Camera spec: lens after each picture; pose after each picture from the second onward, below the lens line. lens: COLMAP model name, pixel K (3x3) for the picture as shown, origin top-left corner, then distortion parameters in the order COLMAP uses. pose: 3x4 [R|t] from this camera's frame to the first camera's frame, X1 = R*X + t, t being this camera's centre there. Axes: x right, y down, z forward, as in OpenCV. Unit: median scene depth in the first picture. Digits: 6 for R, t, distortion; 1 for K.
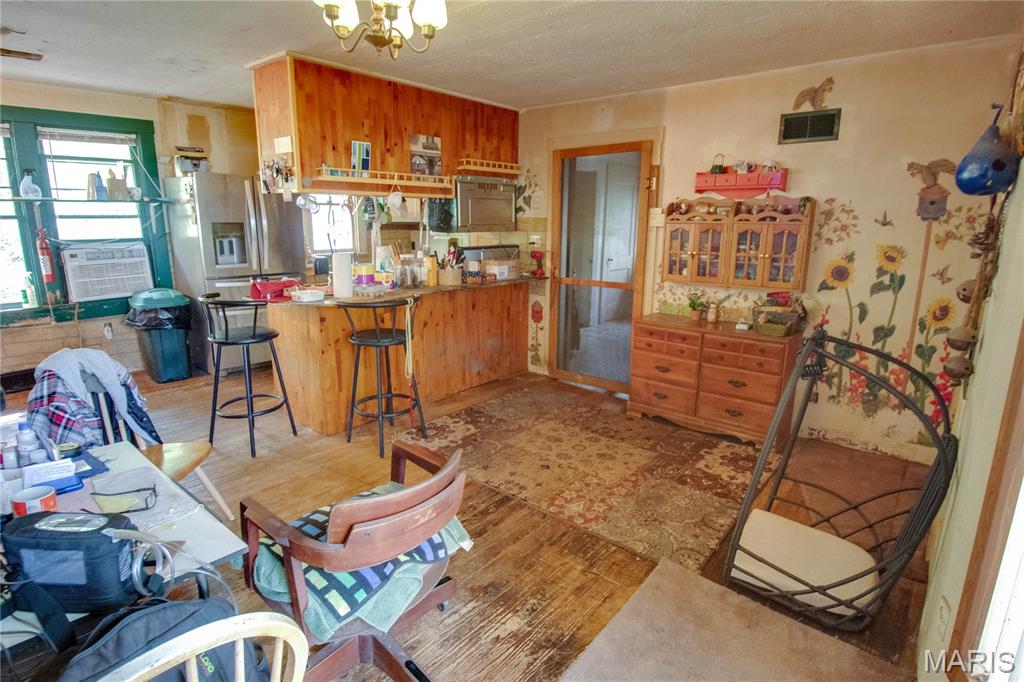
lens RADIAL K [[522.9, 0, 518.0], [0, 522.9, 335.8], [0, 0, 1]] dist [-0.000426, -0.014585]
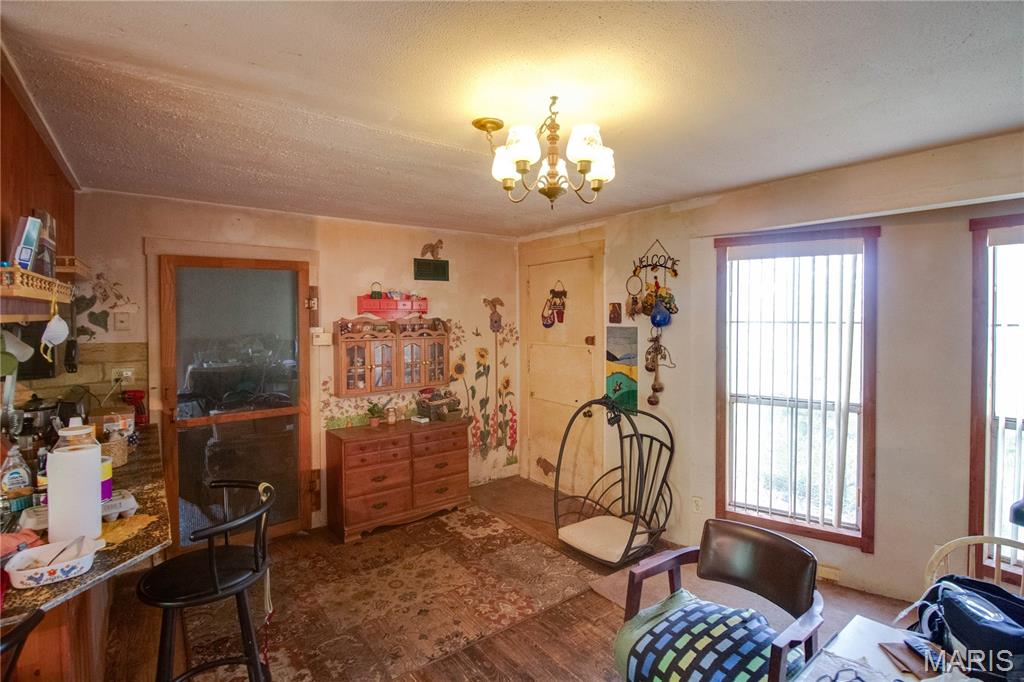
lens RADIAL K [[488.4, 0, 529.6], [0, 488.4, 326.5], [0, 0, 1]] dist [-0.000741, -0.013404]
pose [[0.212187, -0.030804, 0.976743, -0.573337], [0.217140, 0.976003, -0.016391, -0.144832], [-0.952800, 0.215568, 0.213784, 0.419271]]
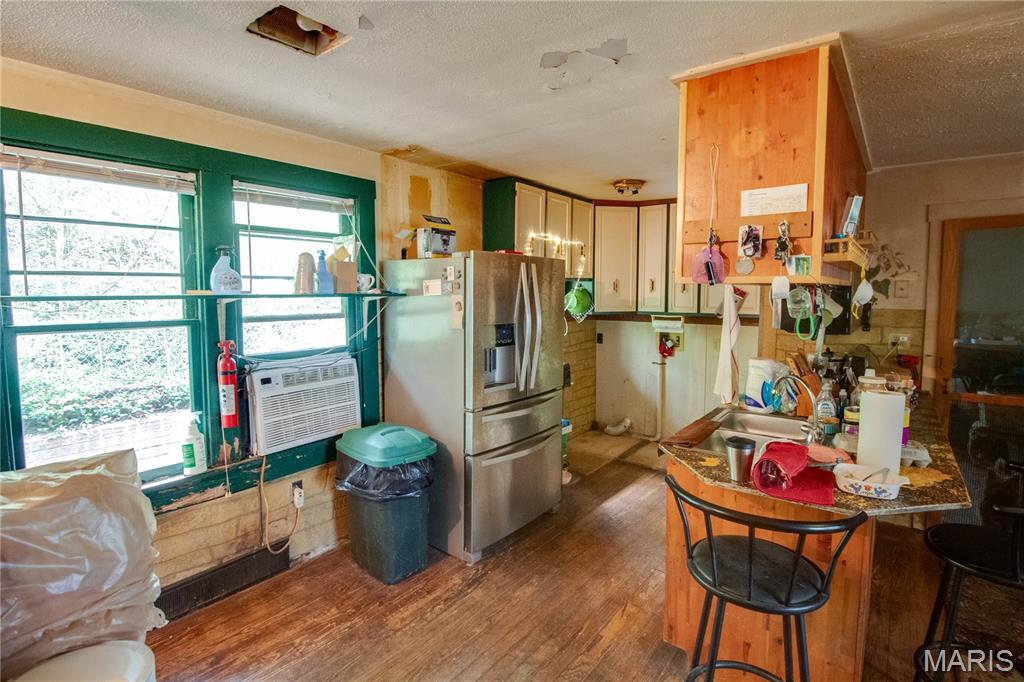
lens RADIAL K [[488.4, 0, 529.6], [0, 488.4, 326.5], [0, 0, 1]] dist [-0.000741, -0.013404]
pose [[0.998790, -0.015733, 0.046590, -0.619819], [0.022598, 0.988320, -0.150708, -0.135196], [-0.043675, 0.151579, 0.987480, 0.432231]]
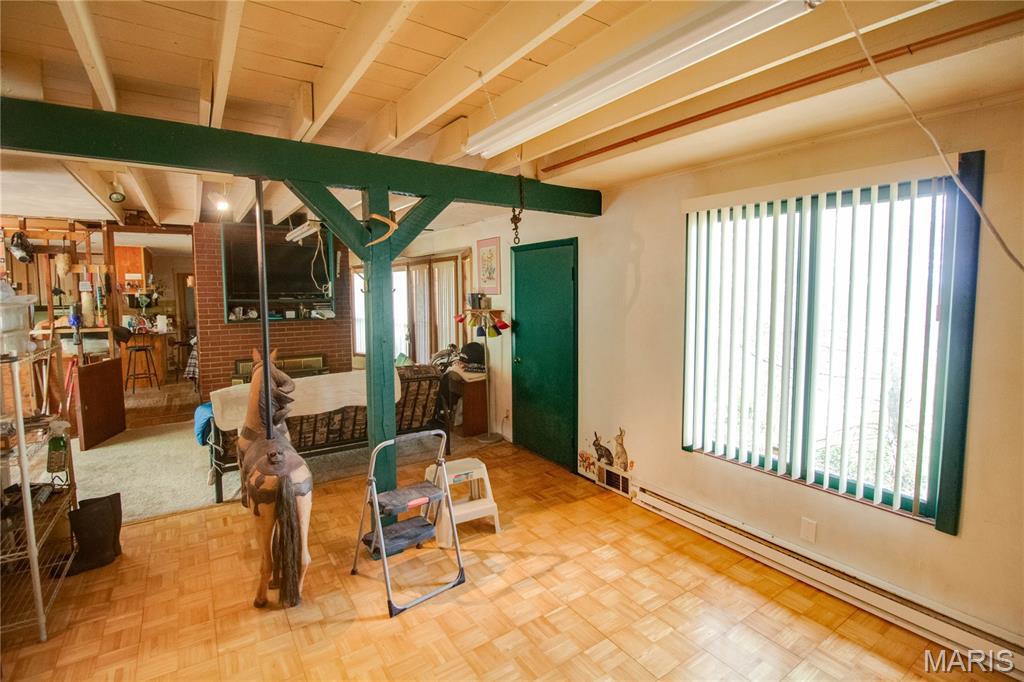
lens RADIAL K [[488.4, 0, 529.6], [0, 488.4, 326.5], [0, 0, 1]] dist [-0.000741, -0.013404]
pose [[0.262165, -0.085344, 0.961242, -1.938434], [0.220195, 0.975095, 0.026519, 0.214588], [-0.939566, 0.204708, 0.274429, -1.266230]]
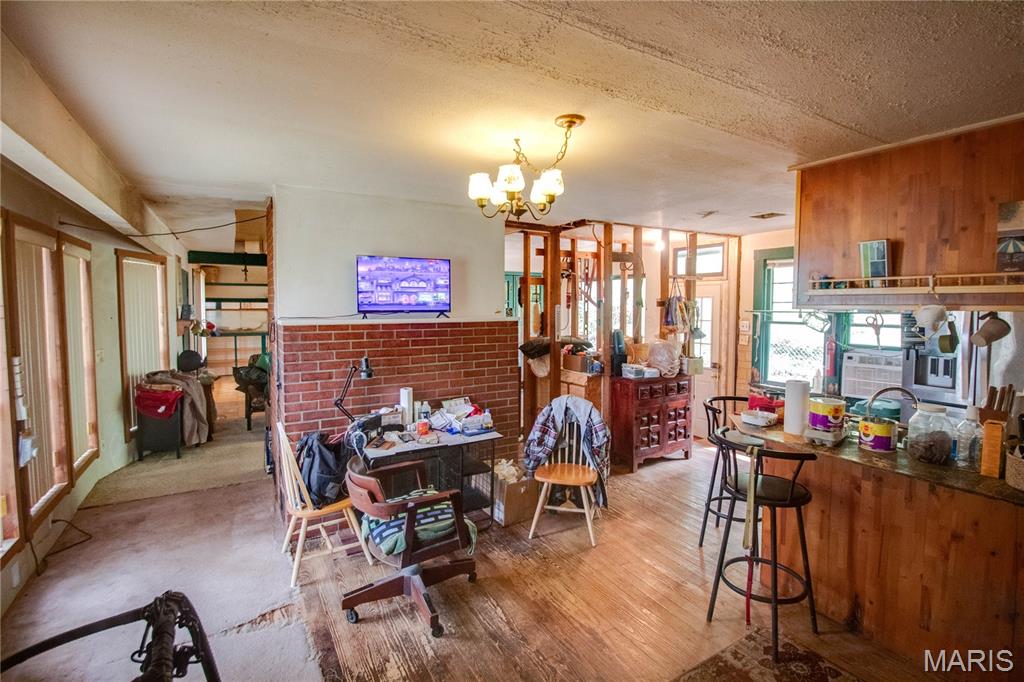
lens RADIAL K [[488.4, 0, 529.6], [0, 488.4, 326.5], [0, 0, 1]] dist [-0.000741, -0.013404]
pose [[-0.322477, 0.032131, -0.946032, 0.456046], [-0.217647, 0.970129, 0.107139, -0.200976], [0.921216, 0.240450, -0.305852, 0.715484]]
